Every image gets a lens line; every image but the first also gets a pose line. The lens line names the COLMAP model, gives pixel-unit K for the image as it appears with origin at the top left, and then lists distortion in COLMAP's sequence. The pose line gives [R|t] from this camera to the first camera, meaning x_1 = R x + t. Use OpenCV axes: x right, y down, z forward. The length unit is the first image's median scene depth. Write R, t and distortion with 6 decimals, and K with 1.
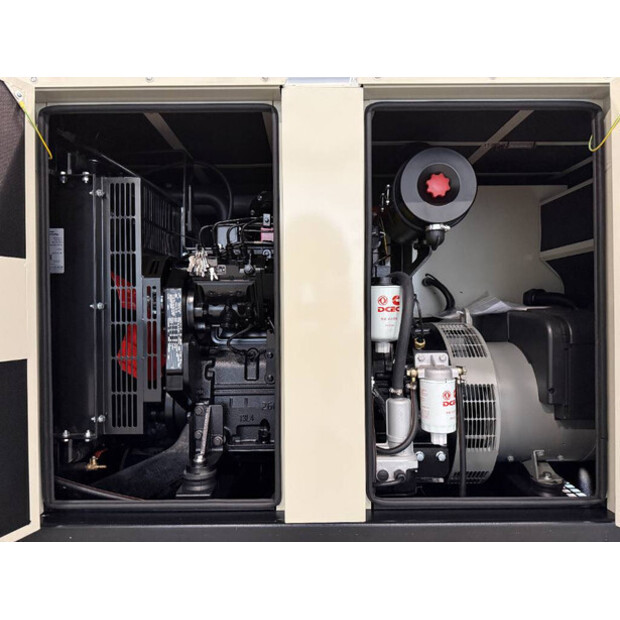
lens RADIAL K [[452.9, 0, 310.0], [0, 452.9, 310.0], [0, 0, 1]] dist [0.056621, -0.084852]
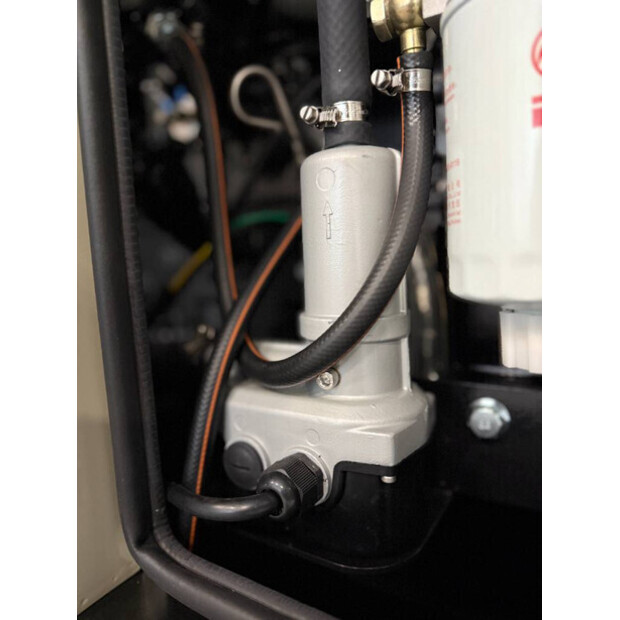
lens RADIAL K [[448.7, 0, 309.6], [0, 448.7, 310.1], [0, 0, 1]] dist [-0.002569, -0.130405]
pose [[0.842902, 0.042097, -0.536417, 0.276358], [0.027091, 0.992350, 0.120448, 0.225889], [0.537384, -0.116058, 0.835314, 0.735753]]
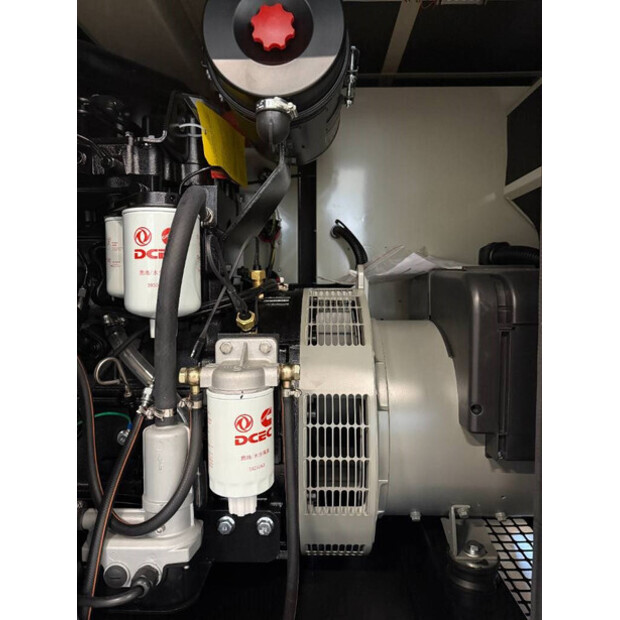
lens RADIAL K [[452.9, 0, 310.0], [0, 452.9, 310.0], [0, 0, 1]] dist [0.056621, -0.084852]
pose [[0.999449, 0.010454, -0.031502, 0.345664], [-0.008913, 0.998775, 0.048681, 0.032915], [0.031973, -0.048373, 0.998317, 0.451066]]
